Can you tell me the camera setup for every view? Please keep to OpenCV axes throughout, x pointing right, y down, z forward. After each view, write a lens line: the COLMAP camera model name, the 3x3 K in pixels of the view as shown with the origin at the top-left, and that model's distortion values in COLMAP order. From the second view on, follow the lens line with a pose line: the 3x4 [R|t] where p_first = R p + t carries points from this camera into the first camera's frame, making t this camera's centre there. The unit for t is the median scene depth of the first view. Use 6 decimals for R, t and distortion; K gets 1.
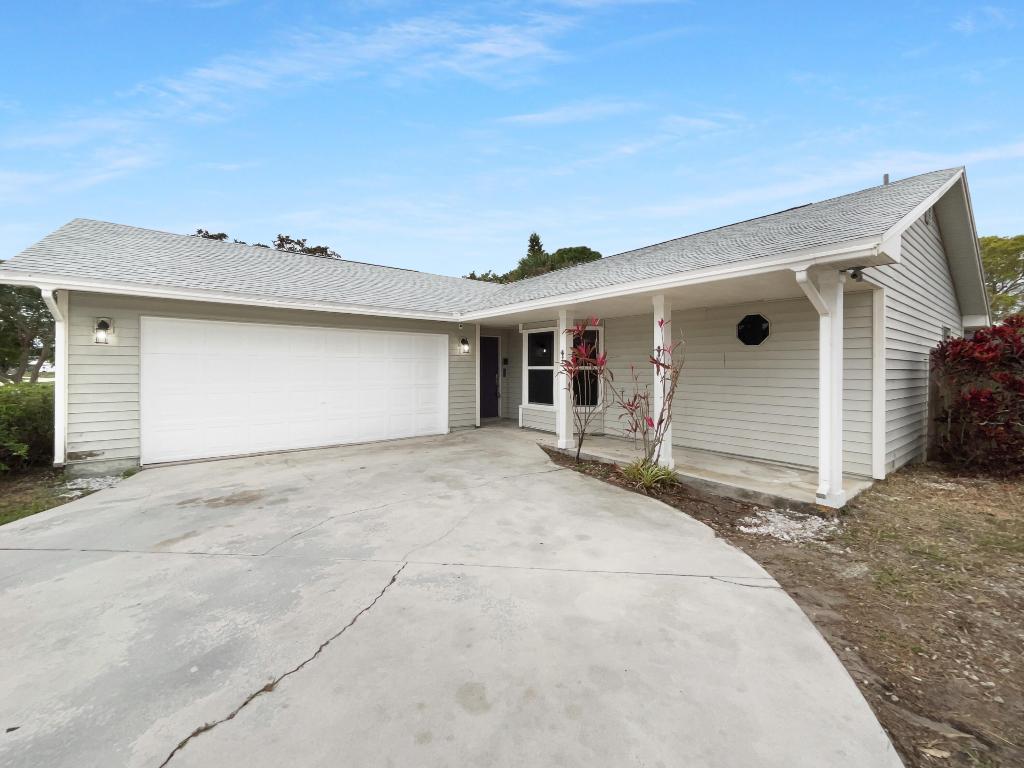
lens RADIAL K [[423.0, 0, 496.3], [0, 423.0, 364.1], [0, 0, 1]] dist [0.007554, -0.004521]
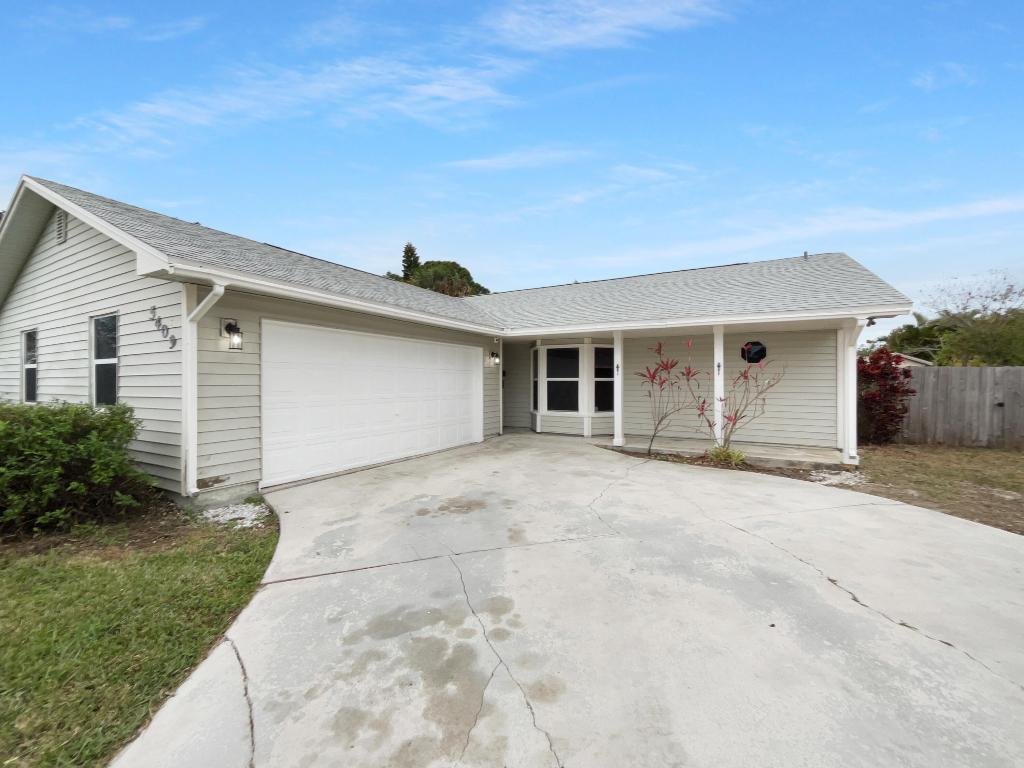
lens RADIAL K [[417.4, 0, 526.9], [0, 417.4, 374.1], [0, 0, 1]] dist [-0.003156, -0.000122]
pose [[0.924625, 0.005547, 0.380838, -0.727489], [-0.003346, 0.999974, -0.006440, 0.004466], [-0.380864, 0.004680, 0.924619, -0.000463]]
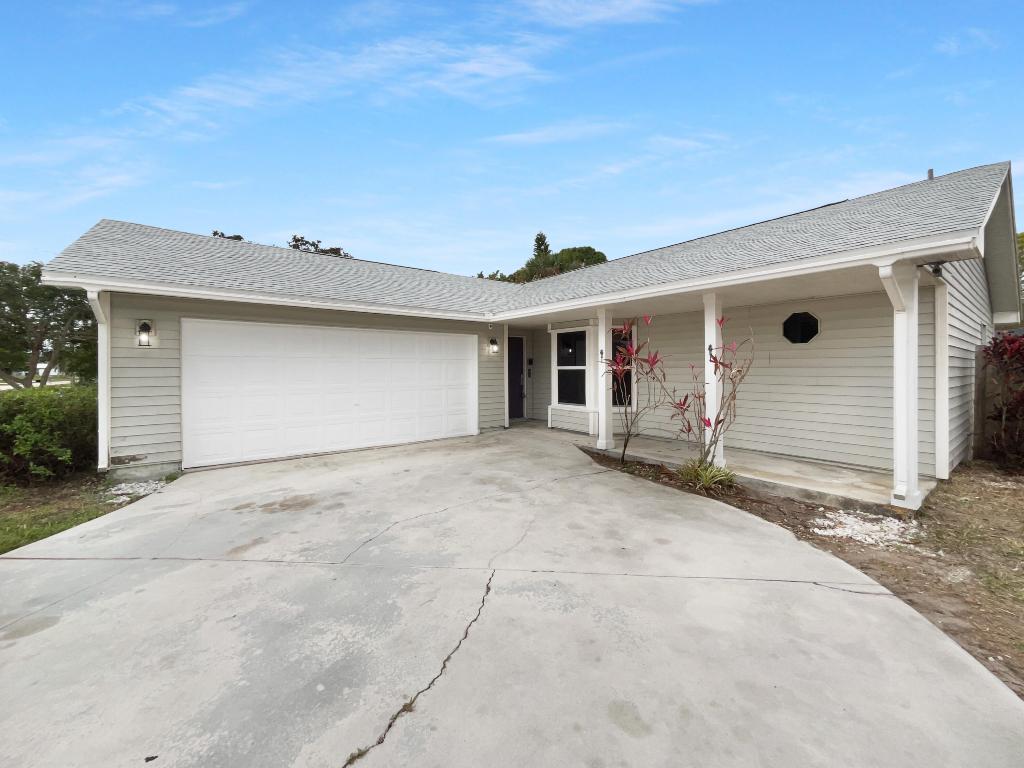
lens RADIAL K [[422.7, 0, 500.4], [0, 422.7, 365.4], [0, 0, 1]] dist [0.002258, 0.000532]
pose [[0.999977, -0.006738, 0.000366, -0.108650], [0.006737, 0.999975, 0.002187, -0.000058], [-0.000381, -0.002185, 0.999998, 0.019883]]
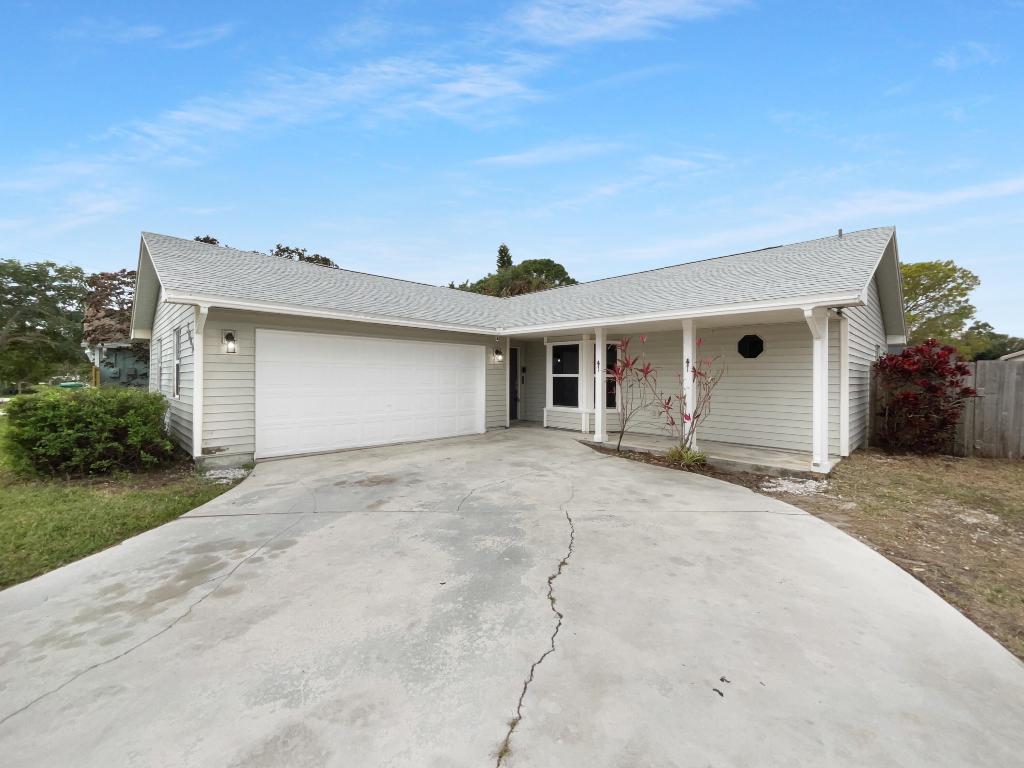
lens RADIAL K [[417.1, 0, 508.5], [0, 417.1, 368.4], [0, 0, 1]] dist [-0.001259, 0.000167]
pose [[0.993716, 0.004964, 0.111821, -0.315860], [-0.003981, 0.999951, -0.009009, 0.000889], [-0.111860, 0.008508, 0.993688, -0.212774]]
